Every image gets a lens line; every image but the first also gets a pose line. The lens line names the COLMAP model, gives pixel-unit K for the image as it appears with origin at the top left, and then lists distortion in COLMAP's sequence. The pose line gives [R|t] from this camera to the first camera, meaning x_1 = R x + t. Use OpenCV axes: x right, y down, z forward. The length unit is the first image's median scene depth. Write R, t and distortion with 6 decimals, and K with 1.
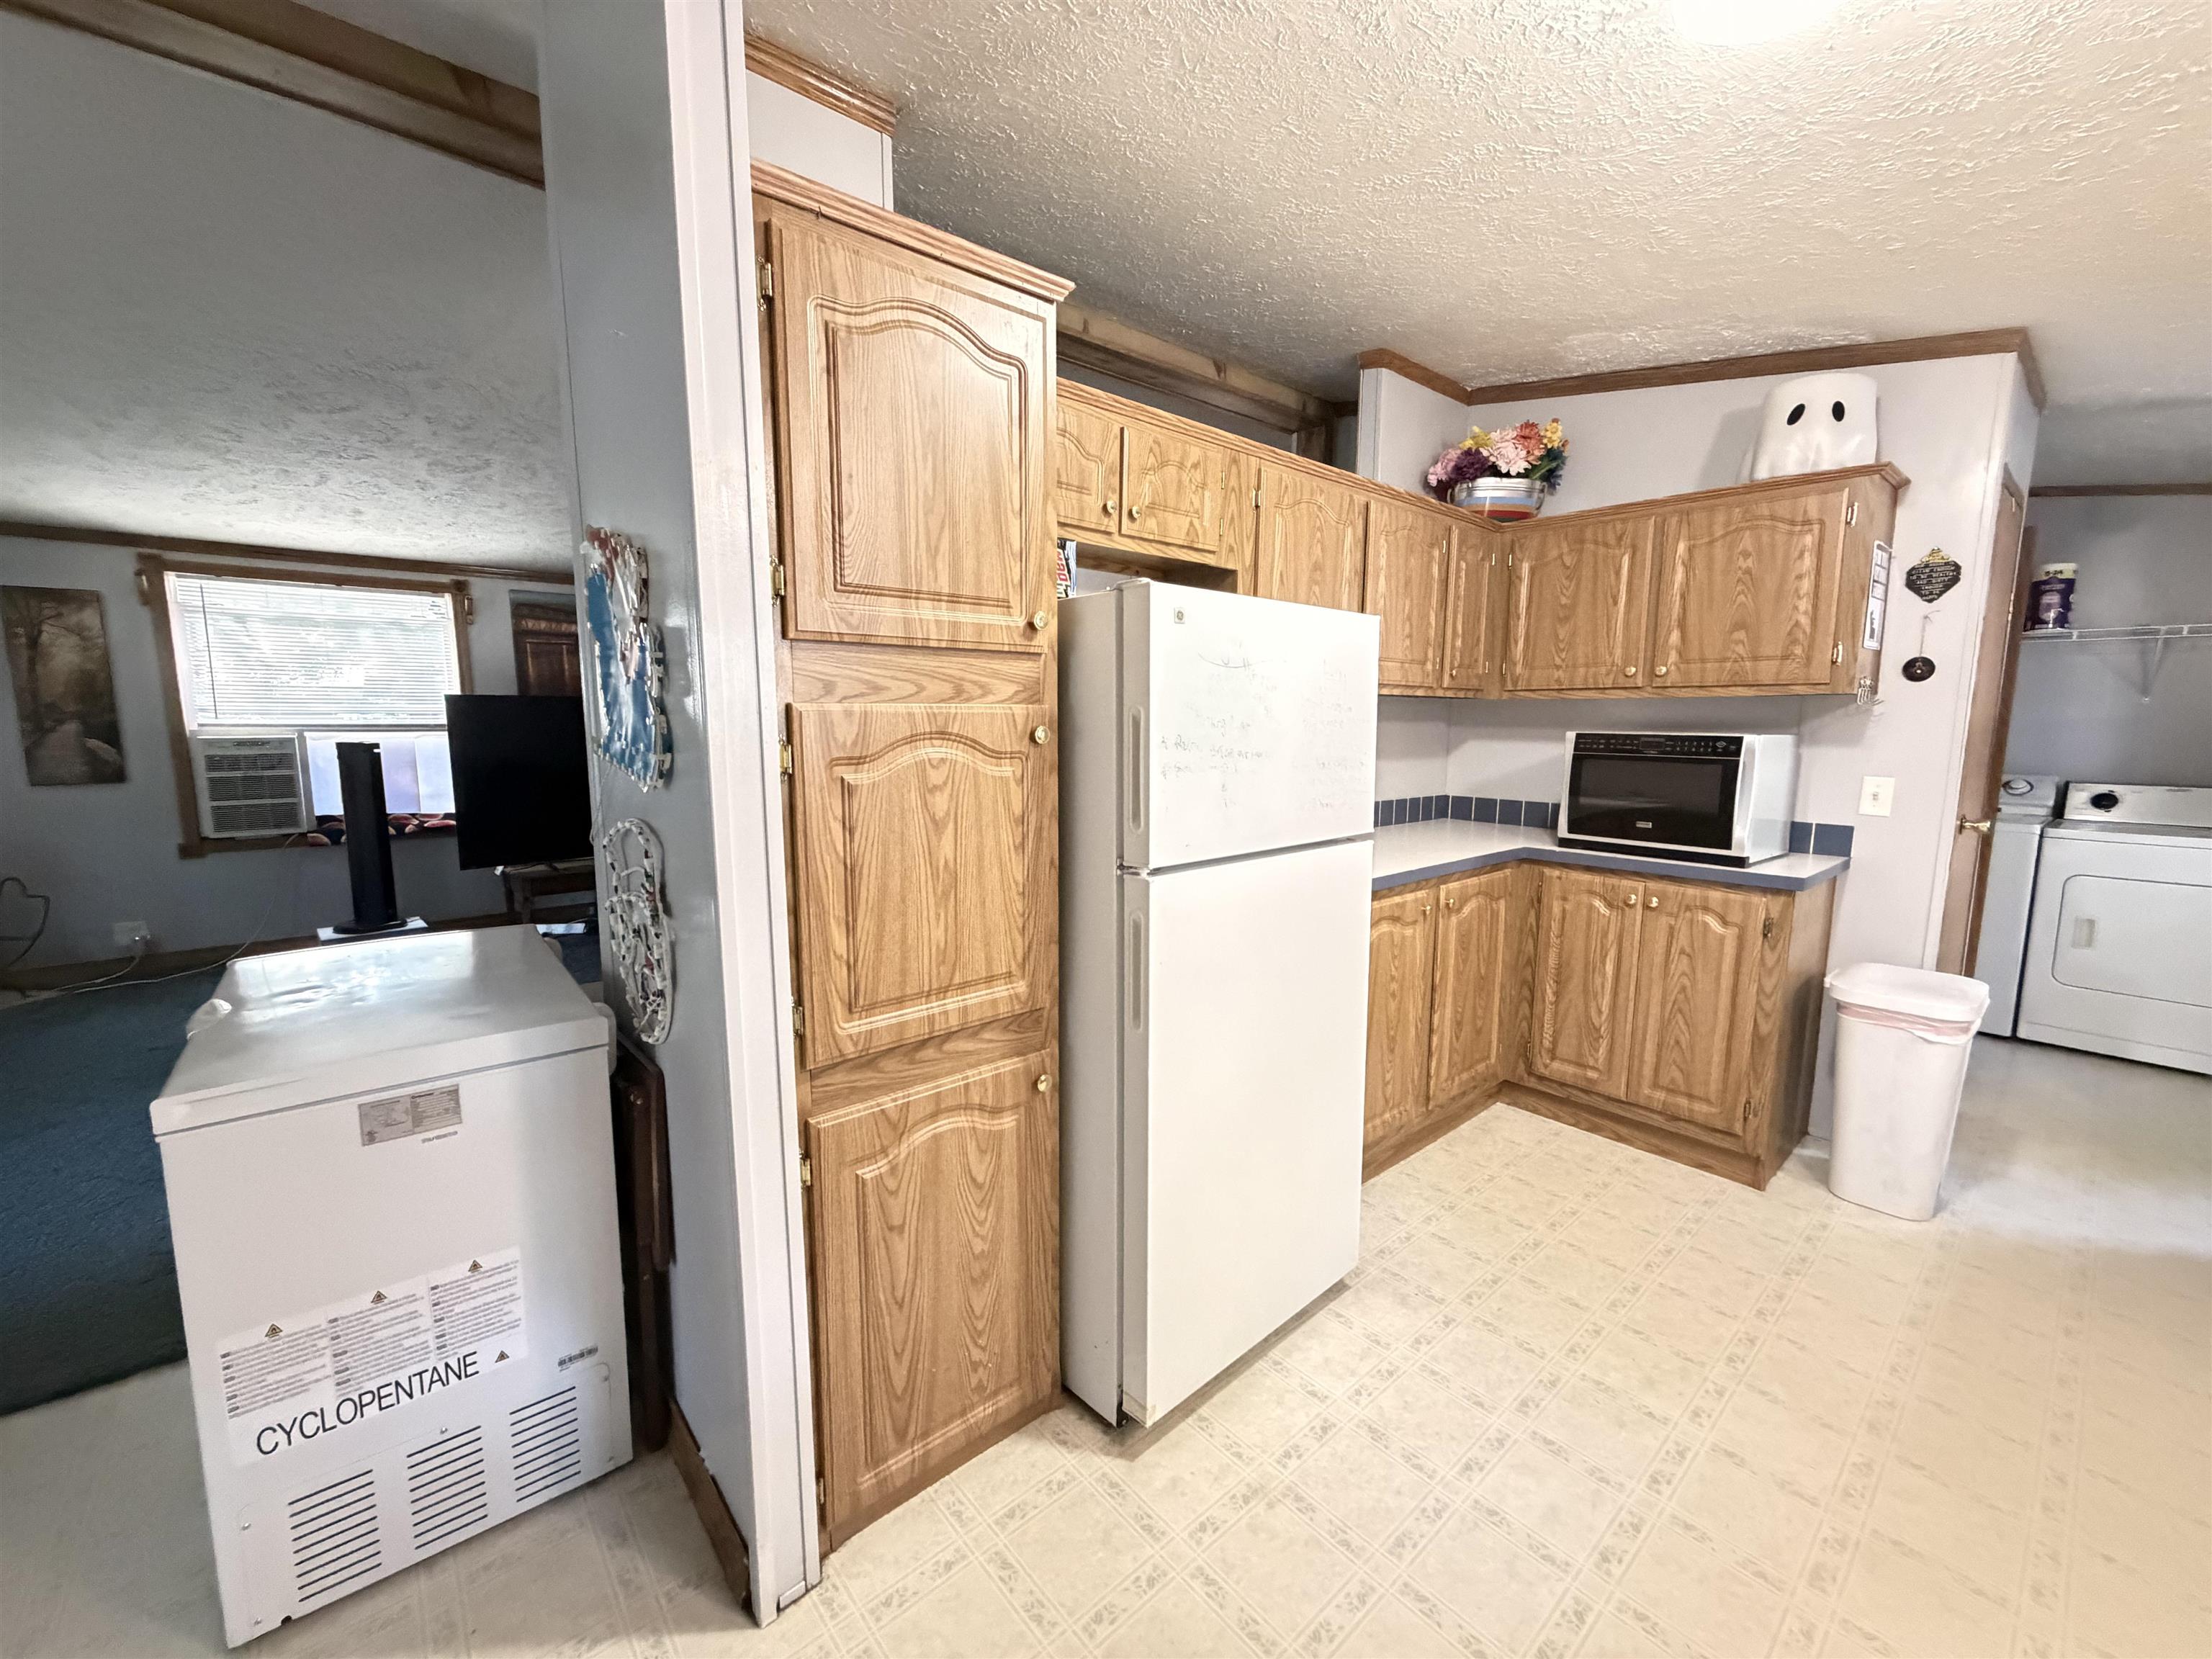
lens RADIAL K [[881.5, 0, 1097.5], [0, 881.5, 830.0], [0, 0, 1]] dist [-0.000624, 0.000534]
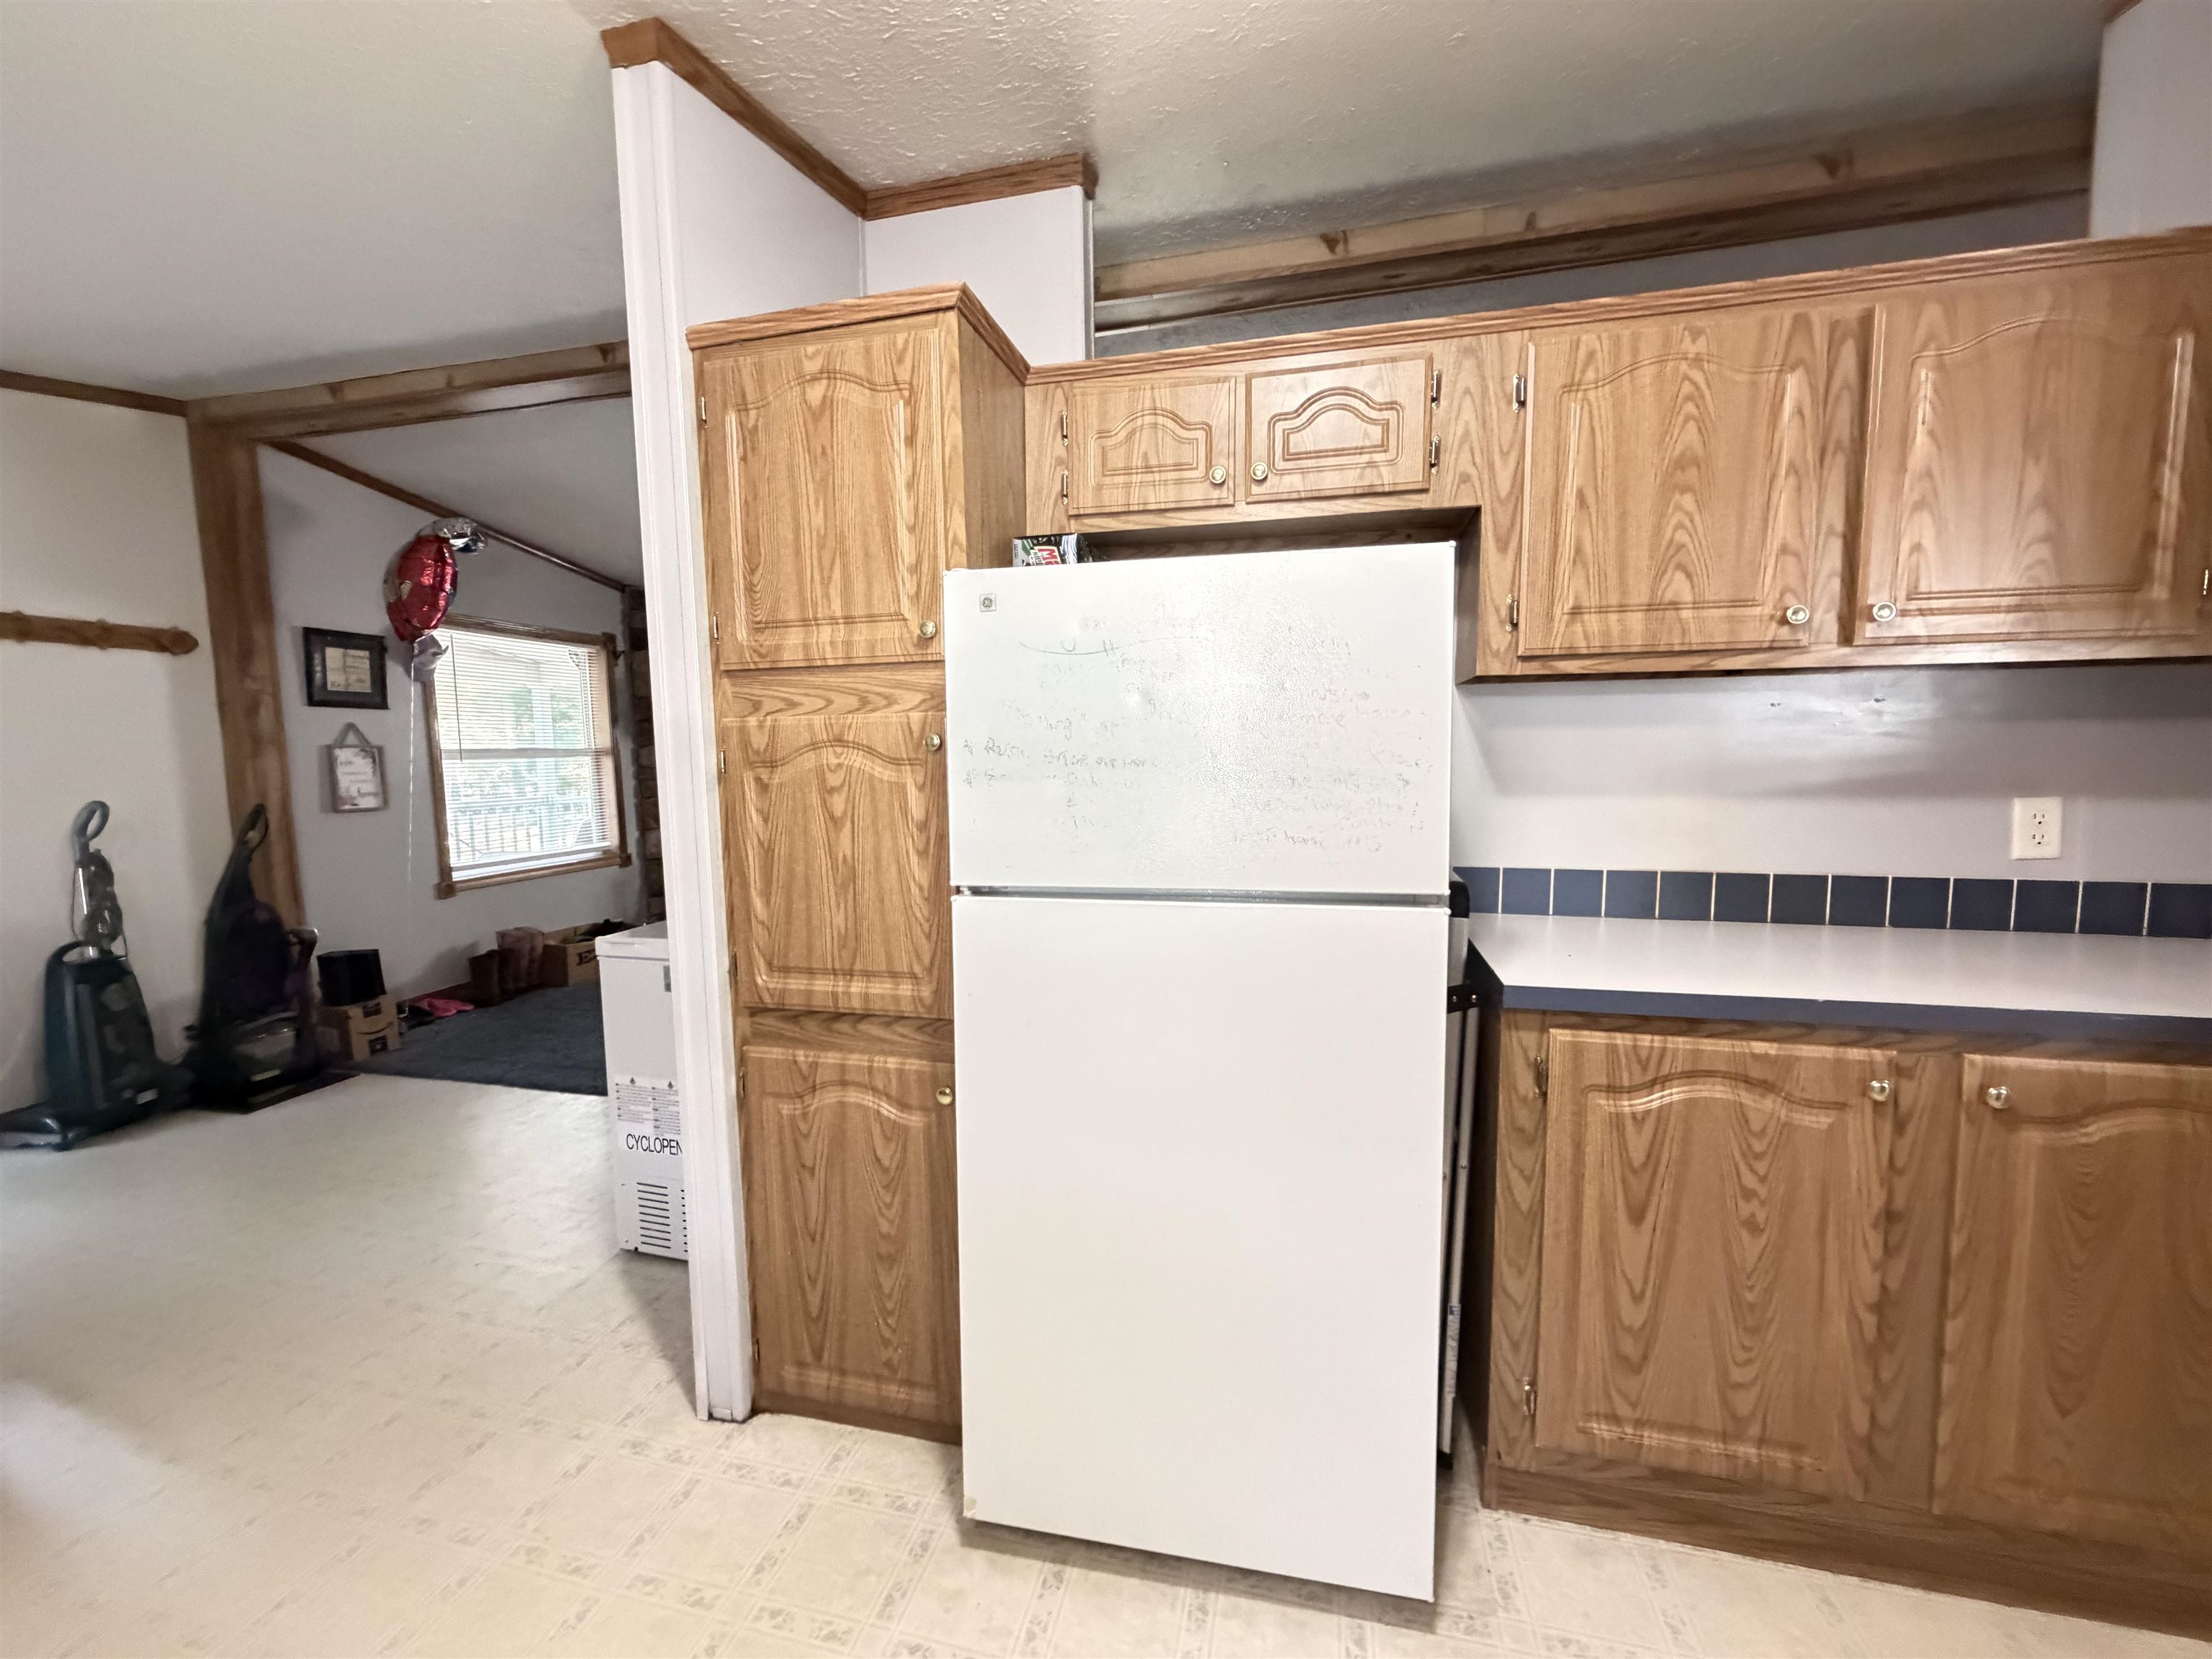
lens RADIAL K [[881.5, 0, 1098.8], [0, 881.5, 829.3], [0, 0, 1]] dist [-0.000624, 0.000534]
pose [[0.577368, 0.058753, -0.814367, 0.483959], [-0.089765, 0.995929, 0.008210, -0.018969], [0.811534, 0.068362, 0.580292, 0.323406]]
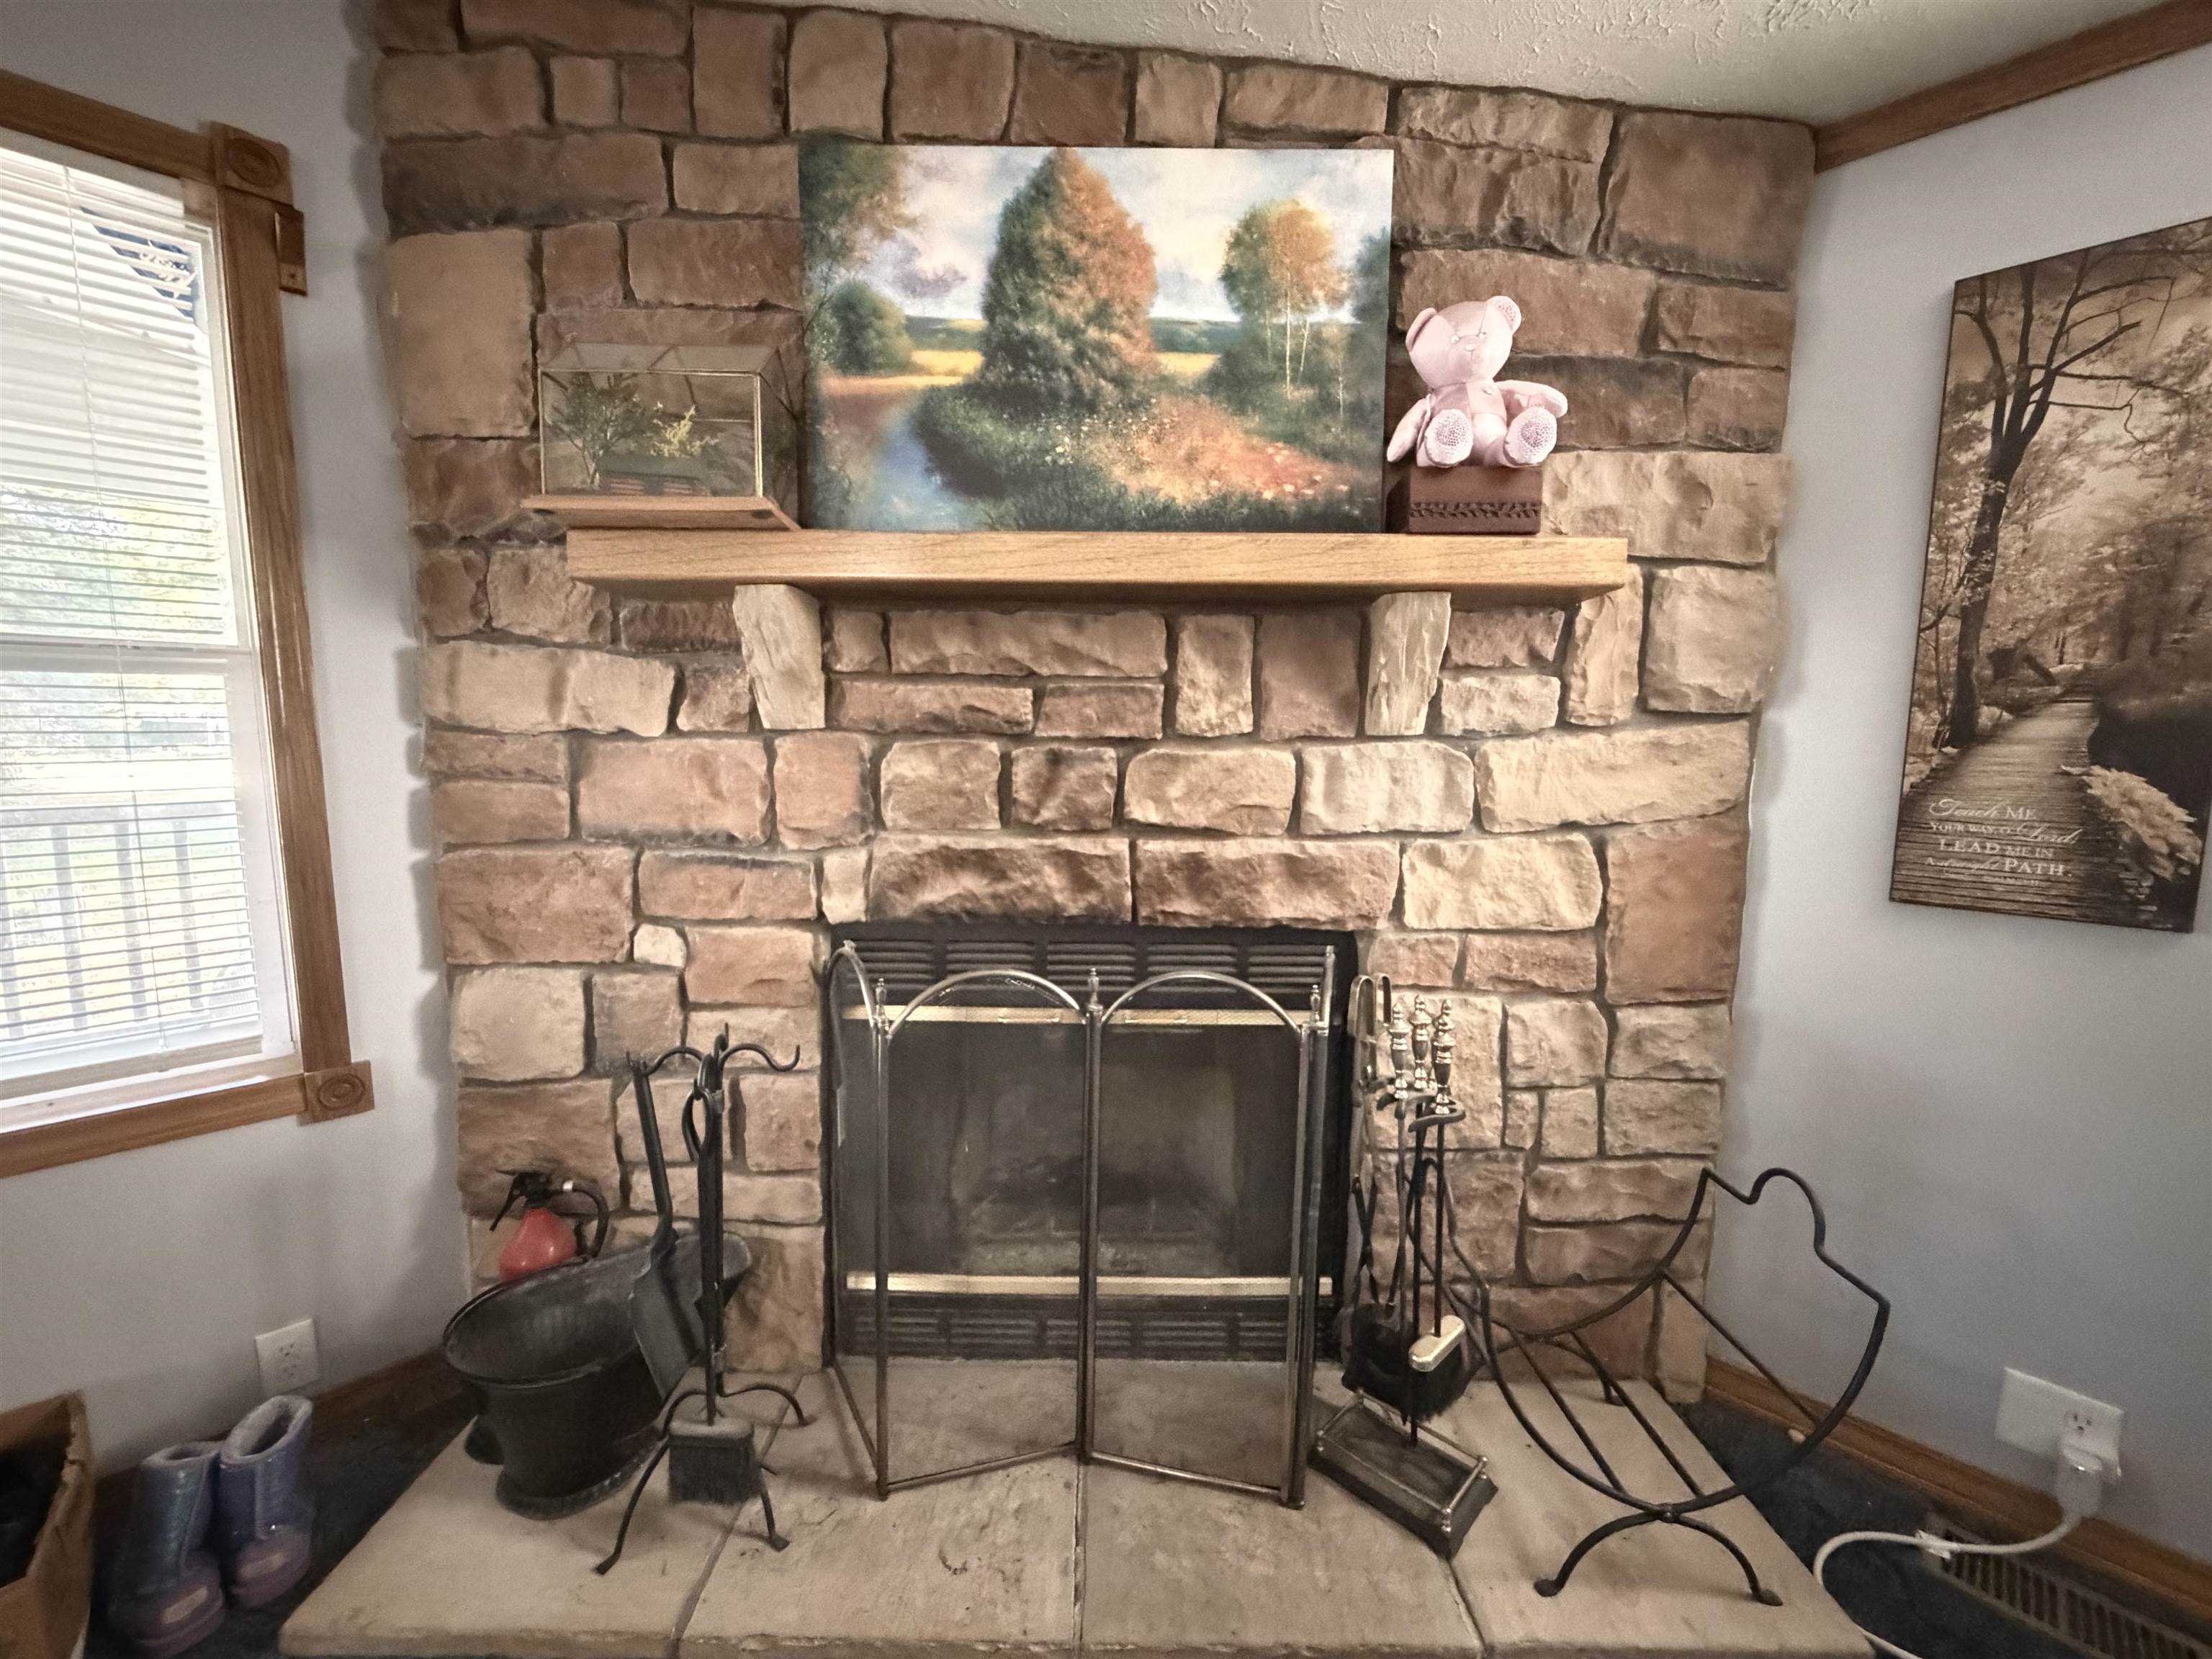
lens RADIAL K [[881.5, 0, 1108.8], [0, 881.5, 829.3], [0, 0, 1]] dist [-0.000624, 0.000534]
pose [[0.075614, 0.106222, -0.991463, -1.393426], [-0.144438, 0.984990, 0.094513, -0.101212], [0.986621, 0.136059, 0.089821, 1.039020]]
